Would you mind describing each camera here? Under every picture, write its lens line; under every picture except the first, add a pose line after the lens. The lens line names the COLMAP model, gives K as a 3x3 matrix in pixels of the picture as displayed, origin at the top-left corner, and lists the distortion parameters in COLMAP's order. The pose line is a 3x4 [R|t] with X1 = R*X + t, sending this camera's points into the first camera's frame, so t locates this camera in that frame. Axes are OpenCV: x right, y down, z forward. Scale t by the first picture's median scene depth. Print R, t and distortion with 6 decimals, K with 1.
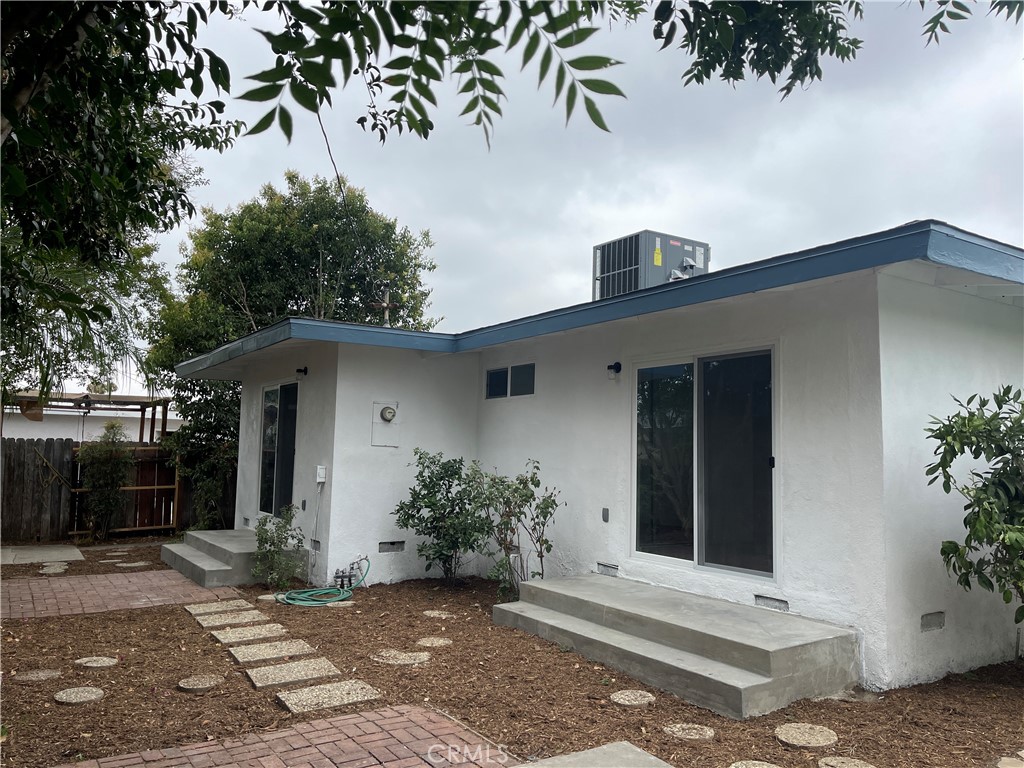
lens RADIAL K [[776.3, 0, 508.2], [0, 776.3, 387.6], [0, 0, 1]] dist [0.060581, -0.075943]
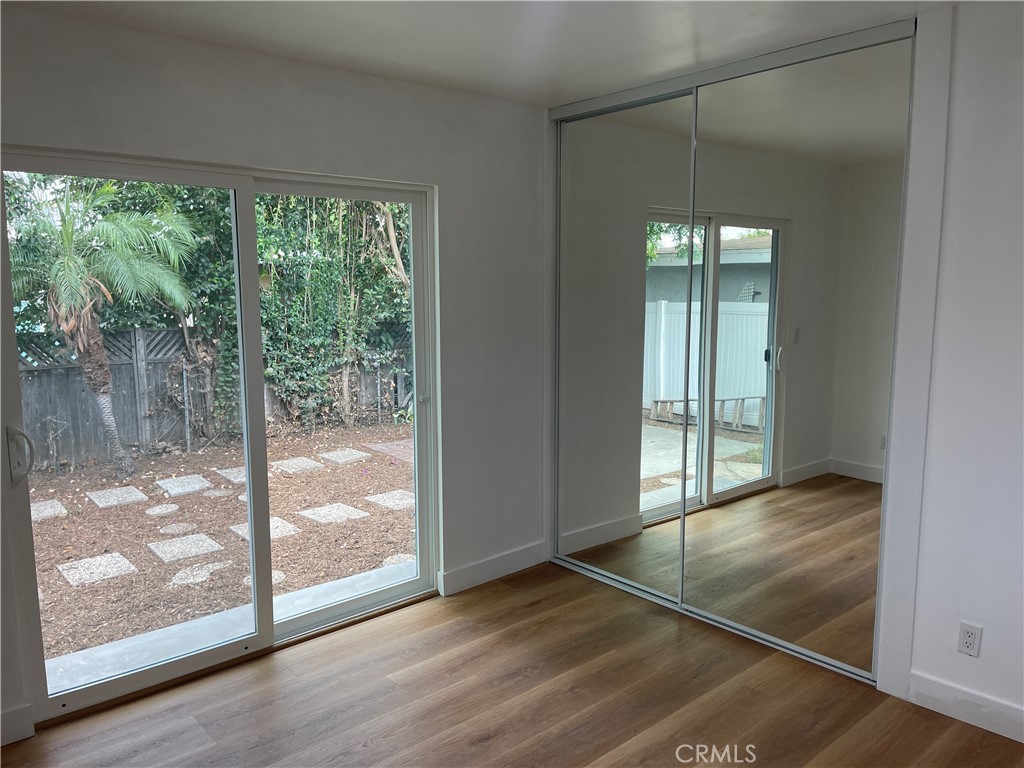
lens RADIAL K [[776.3, 0, 506.9], [0, 776.3, 385.4], [0, 0, 1]] dist [0.060581, -0.075943]
pose [[0.137045, 0.108150, -0.984643, 0.855737], [0.097703, 0.987699, 0.122084, 0.041591], [0.985735, -0.112933, 0.124793, 1.320162]]
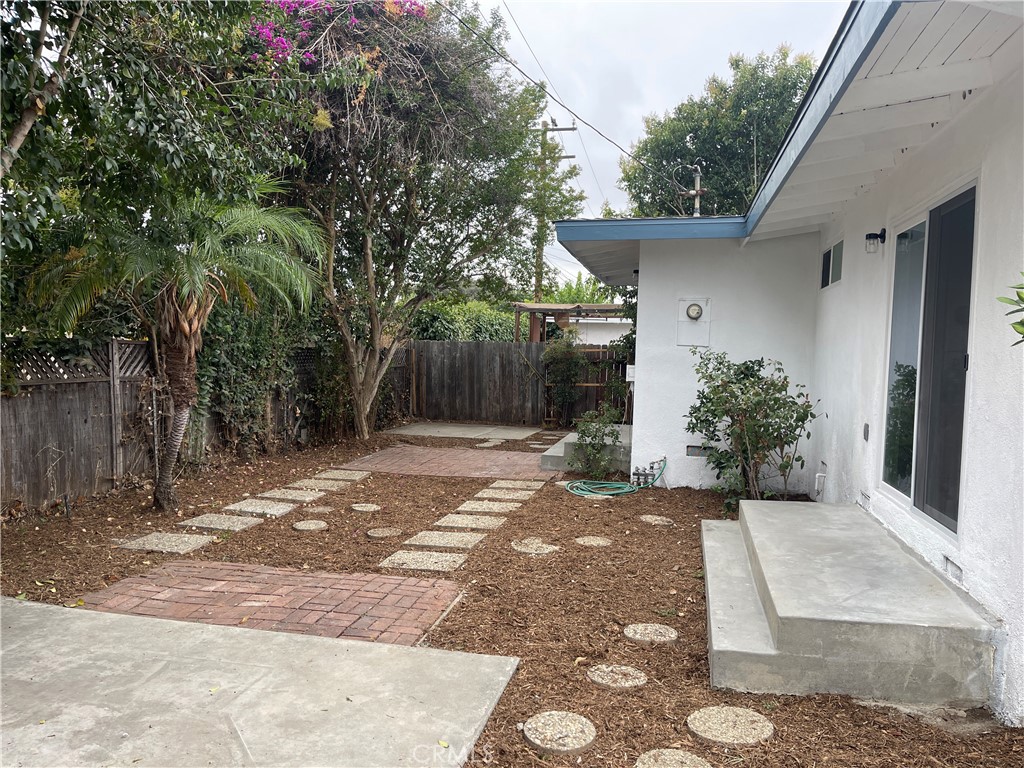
lens RADIAL K [[776.3, 0, 512.4], [0, 776.3, 387.0], [0, 0, 1]] dist [0.060581, -0.075943]
pose [[0.701577, 0.032296, -0.711861, 0.590001], [0.053270, 0.993800, 0.097588, 0.034309], [0.710600, -0.106386, 0.695507, 0.295082]]
